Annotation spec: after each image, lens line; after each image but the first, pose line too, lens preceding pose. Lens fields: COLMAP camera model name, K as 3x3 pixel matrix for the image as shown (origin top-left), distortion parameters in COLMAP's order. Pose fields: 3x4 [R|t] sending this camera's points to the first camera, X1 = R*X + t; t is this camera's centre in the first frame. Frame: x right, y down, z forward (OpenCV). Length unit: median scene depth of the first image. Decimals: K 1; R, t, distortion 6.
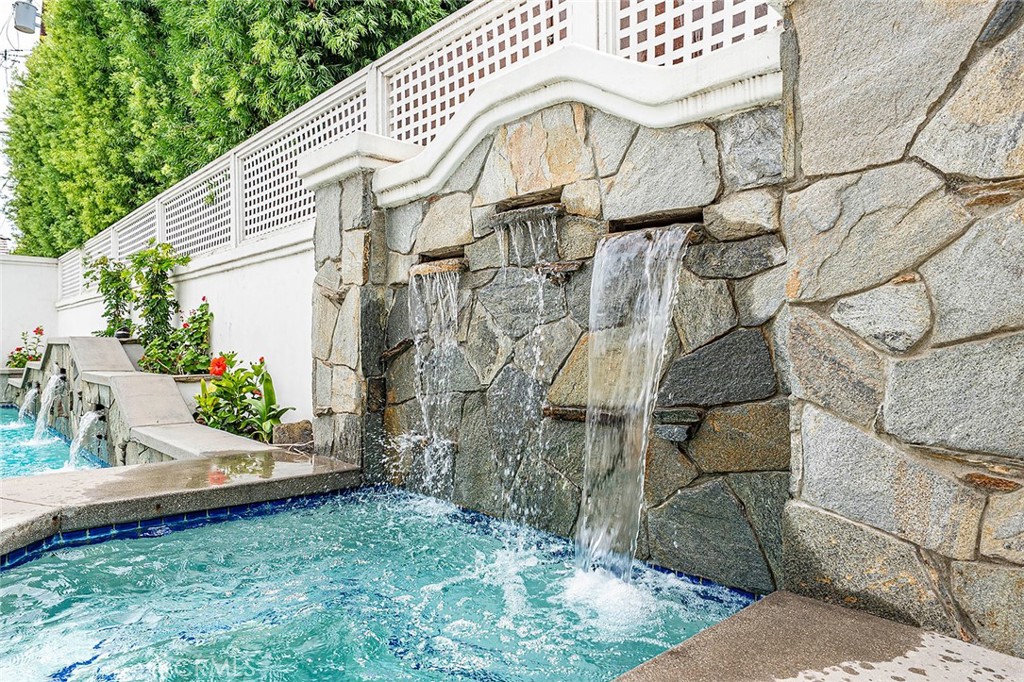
lens RADIAL K [[647.3, 0, 511.4], [0, 647.3, 338.5], [0, 0, 1]] dist [-0.005030, -0.002508]
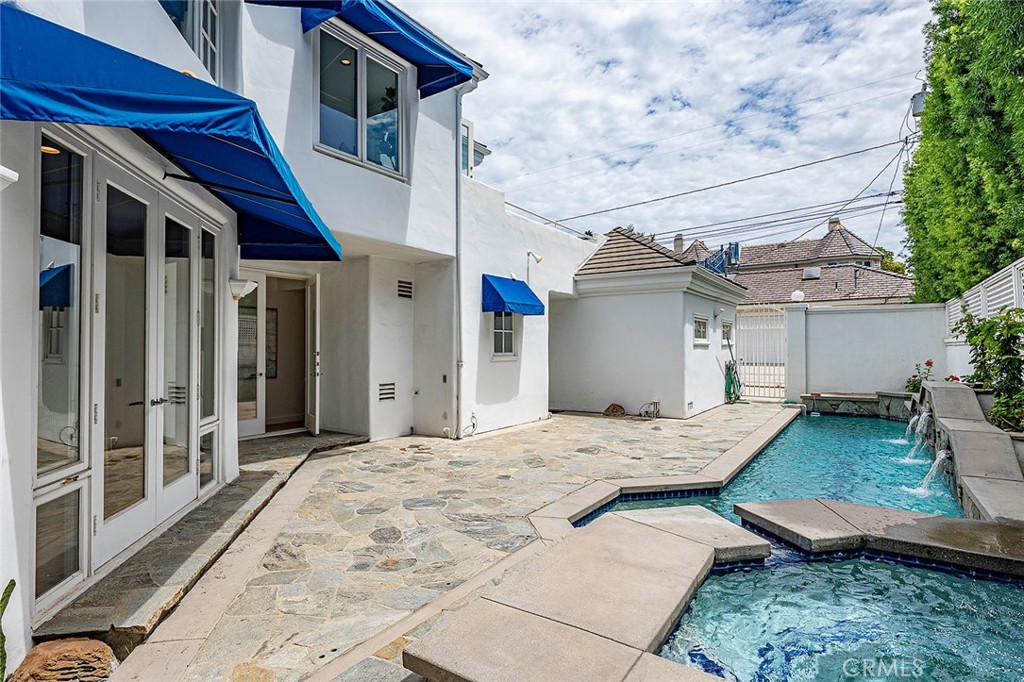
lens RADIAL K [[532.1, 0, 510.6], [0, 532.1, 341.5], [0, 0, 1]] dist [-0.000232, 0.000378]
pose [[0.241363, -0.021156, -0.970204, 0.127364], [0.009393, 0.999766, -0.019464, -0.063833], [0.970389, -0.004415, 0.241506, -0.074795]]
